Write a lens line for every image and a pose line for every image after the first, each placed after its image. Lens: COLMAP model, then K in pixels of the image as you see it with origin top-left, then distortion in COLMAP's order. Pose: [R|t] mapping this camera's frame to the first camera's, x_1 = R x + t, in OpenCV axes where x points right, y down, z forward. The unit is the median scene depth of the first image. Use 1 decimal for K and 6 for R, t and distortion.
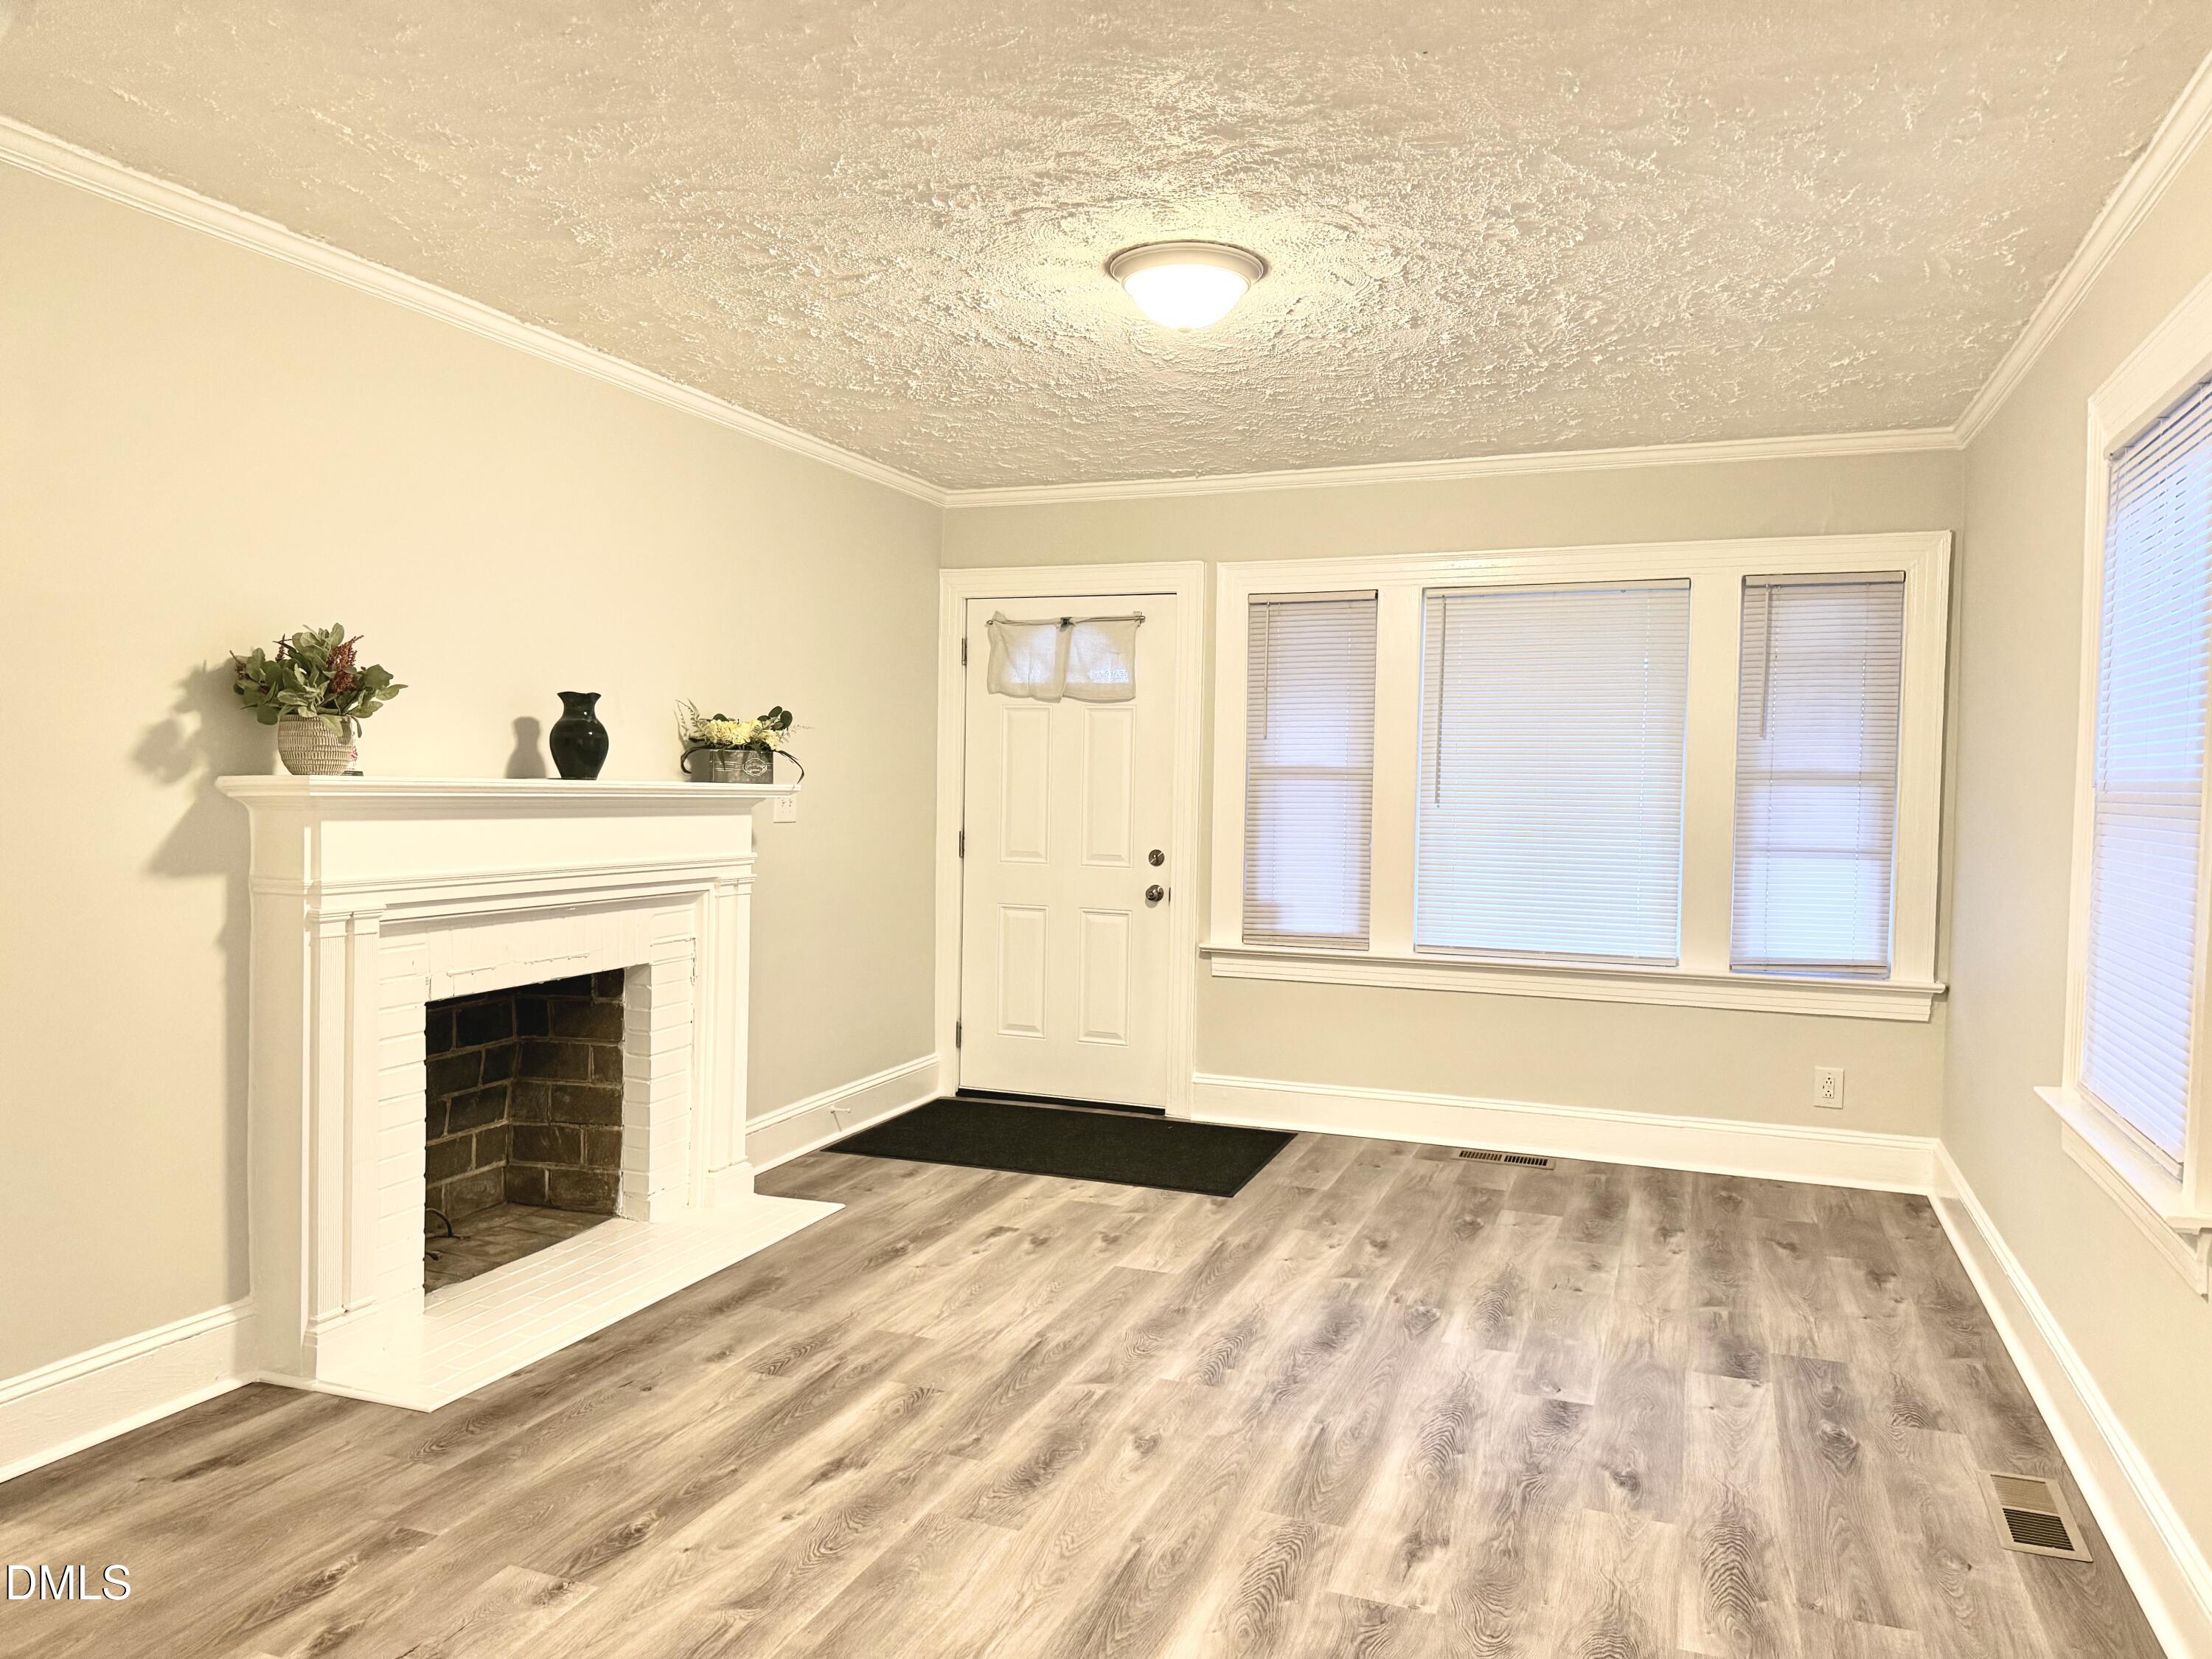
lens RADIAL K [[1552.5, 0, 1101.4], [0, 1552.5, 839.3], [0, 0, 1]] dist [0.052683, -0.061712]
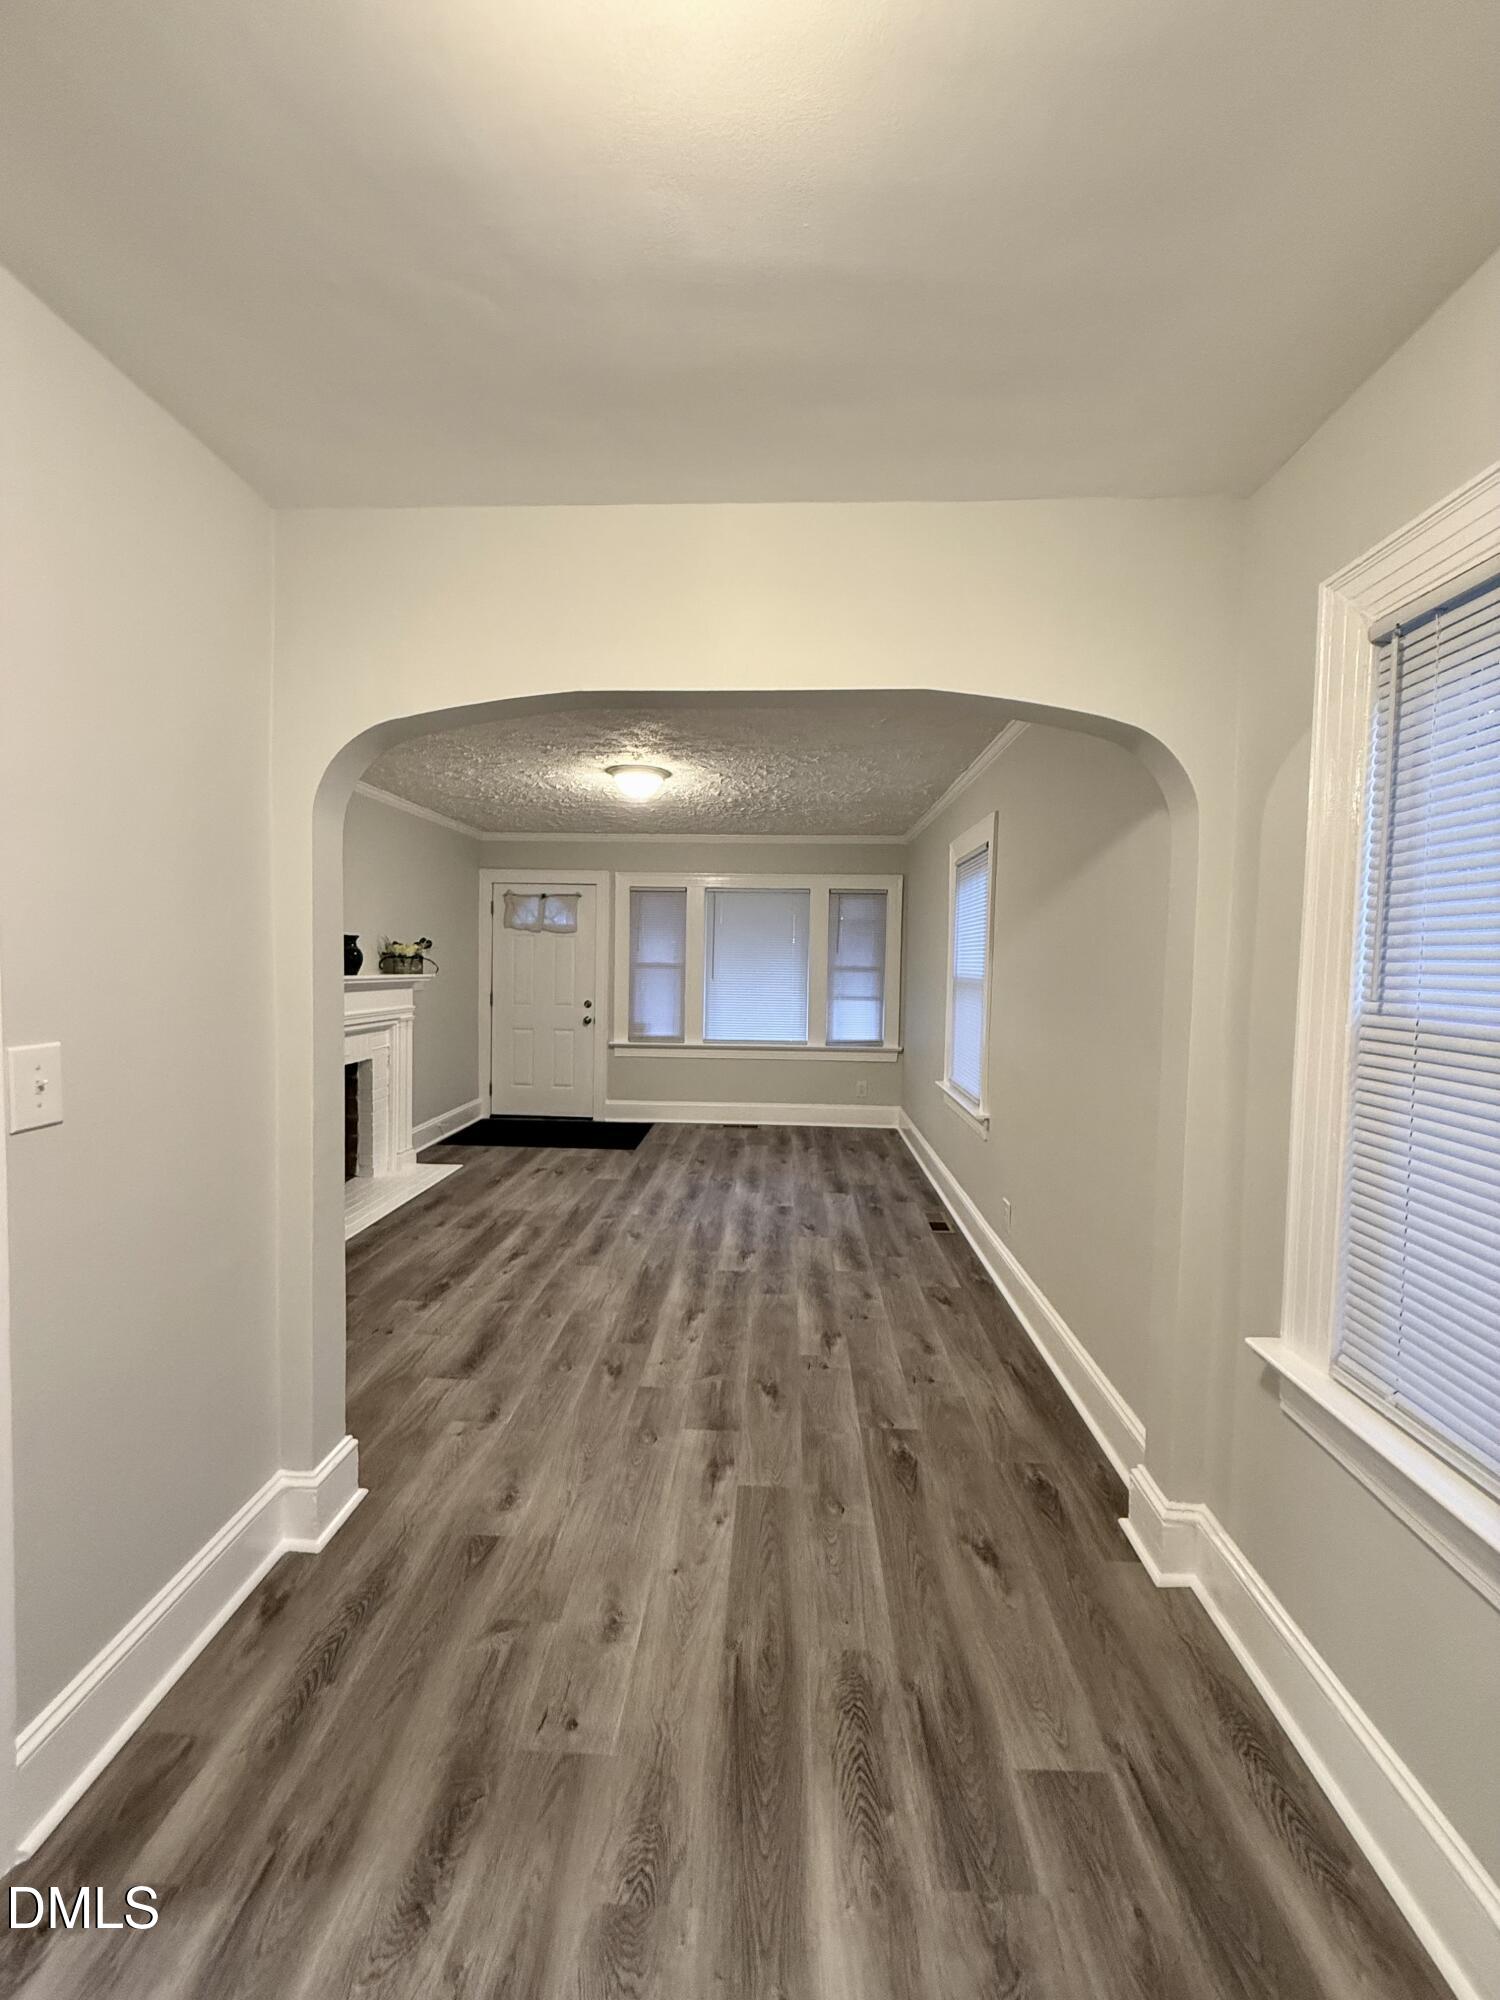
lens RADIAL K [[795.8, 0, 748.4], [0, 795.8, 996.6], [0, 0, 1]] dist [0.003392, -0.001283]
pose [[0.949156, -0.013393, 0.314520, -0.163699], [0.010088, 0.999876, 0.012133, -0.016396], [-0.314643, -0.008343, 0.949173, -0.242125]]
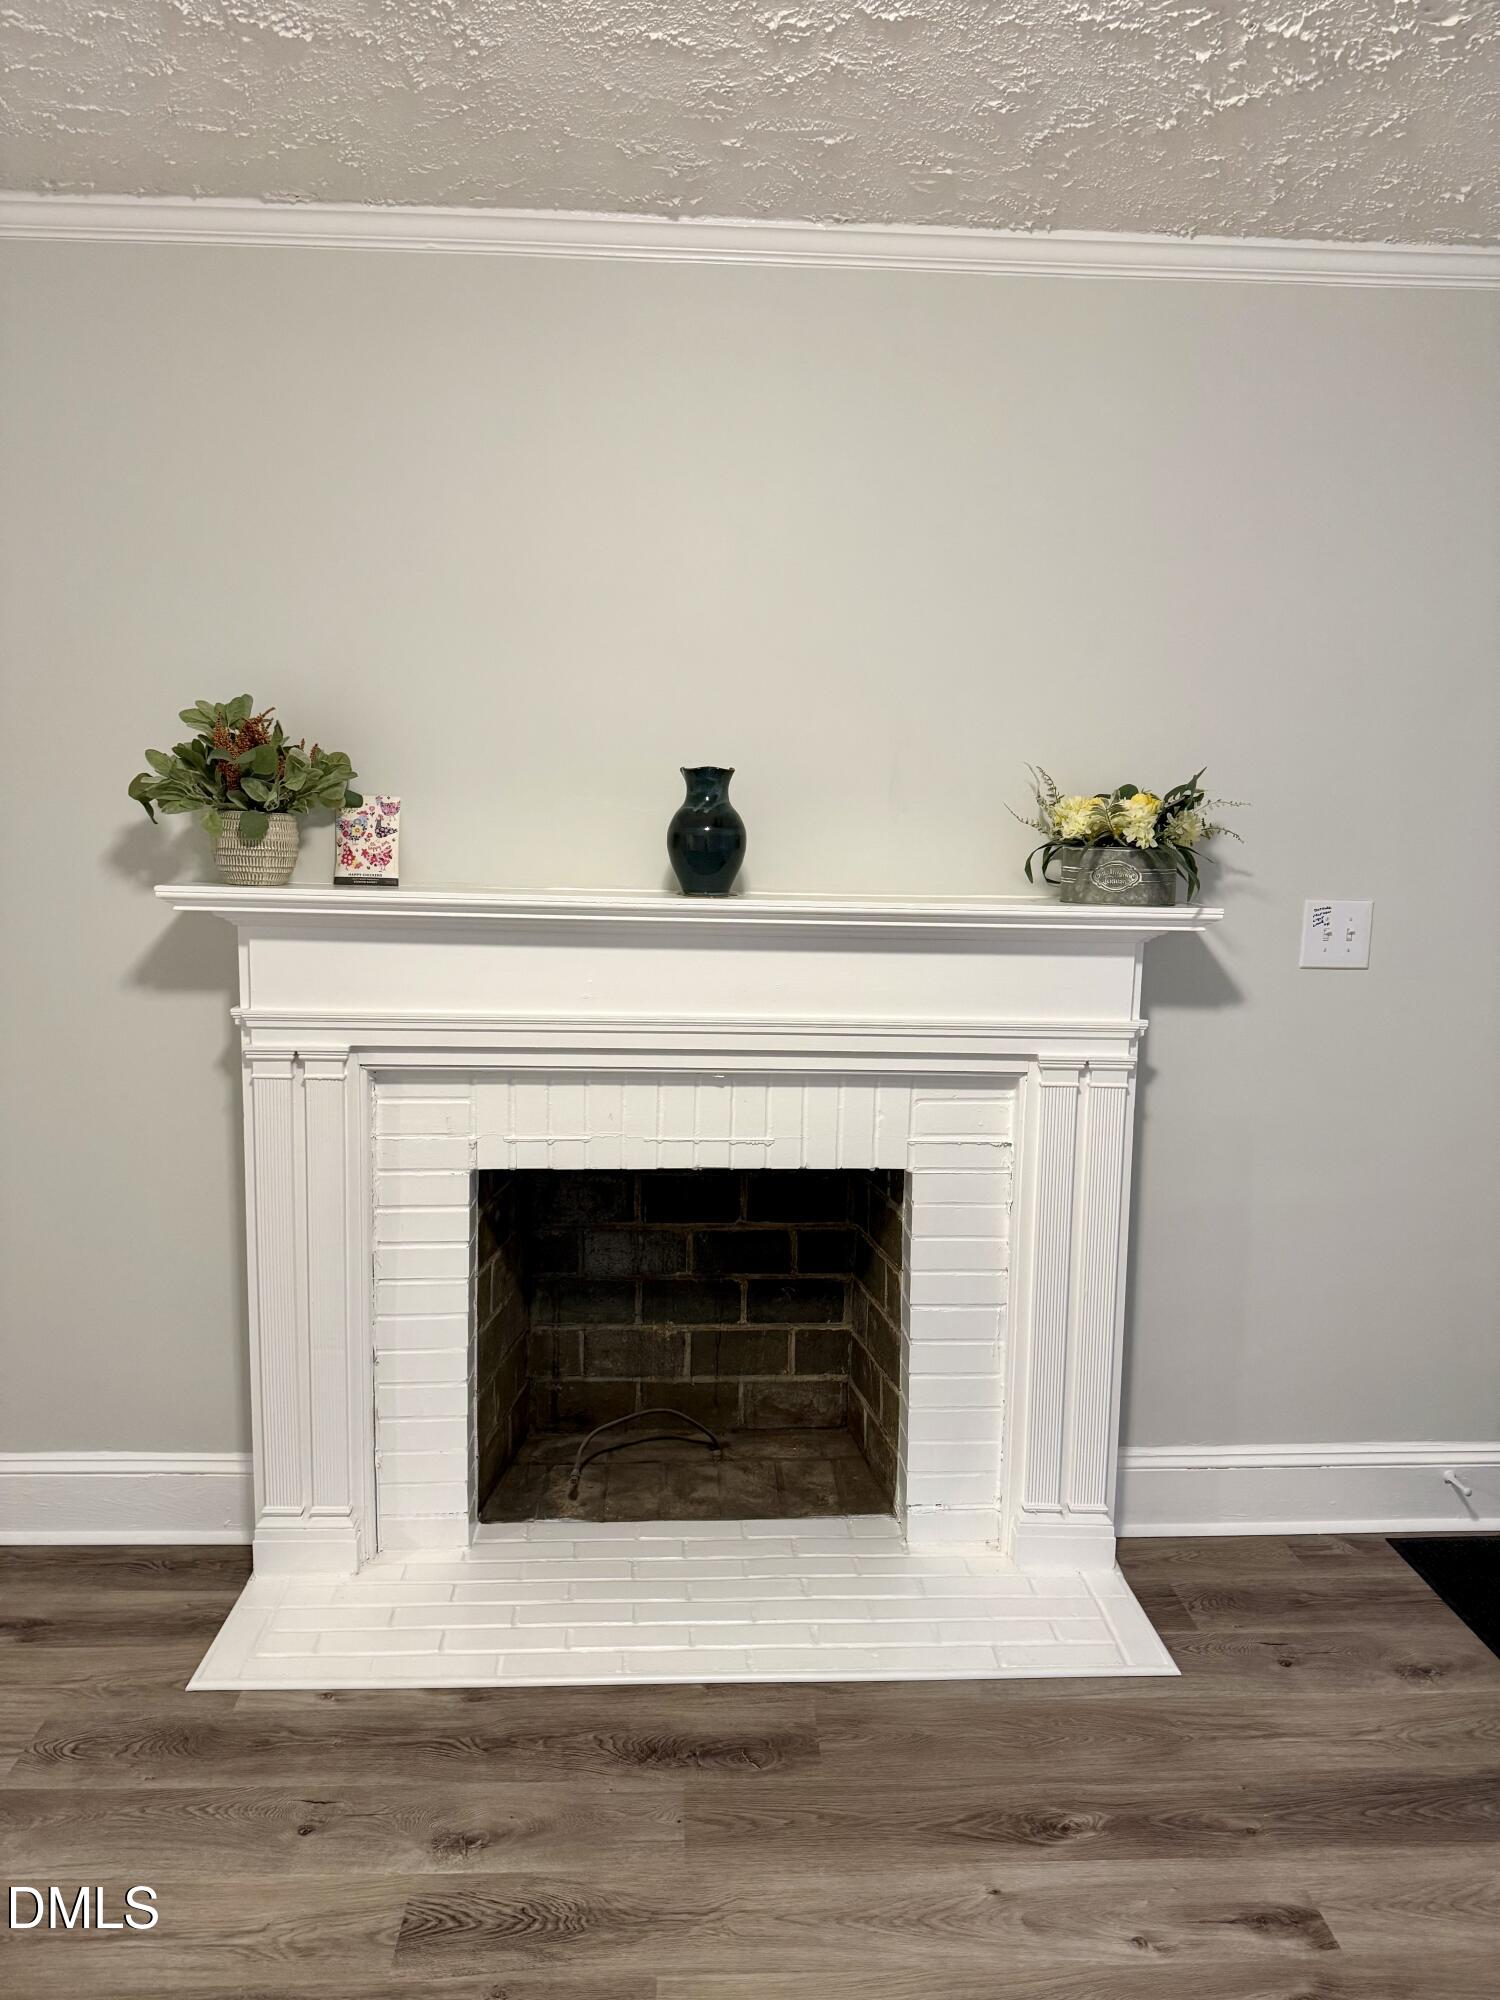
lens RADIAL K [[1403.7, 0, 756.4], [0, 1403.7, 1003.7], [0, 0, 1]] dist [0.052683, -0.061712]
pose [[0.405047, 0.117078, -0.906769, 0.253977], [-0.046647, 0.993122, 0.107391, -0.061006], [0.913105, -0.001200, 0.407722, 0.811814]]
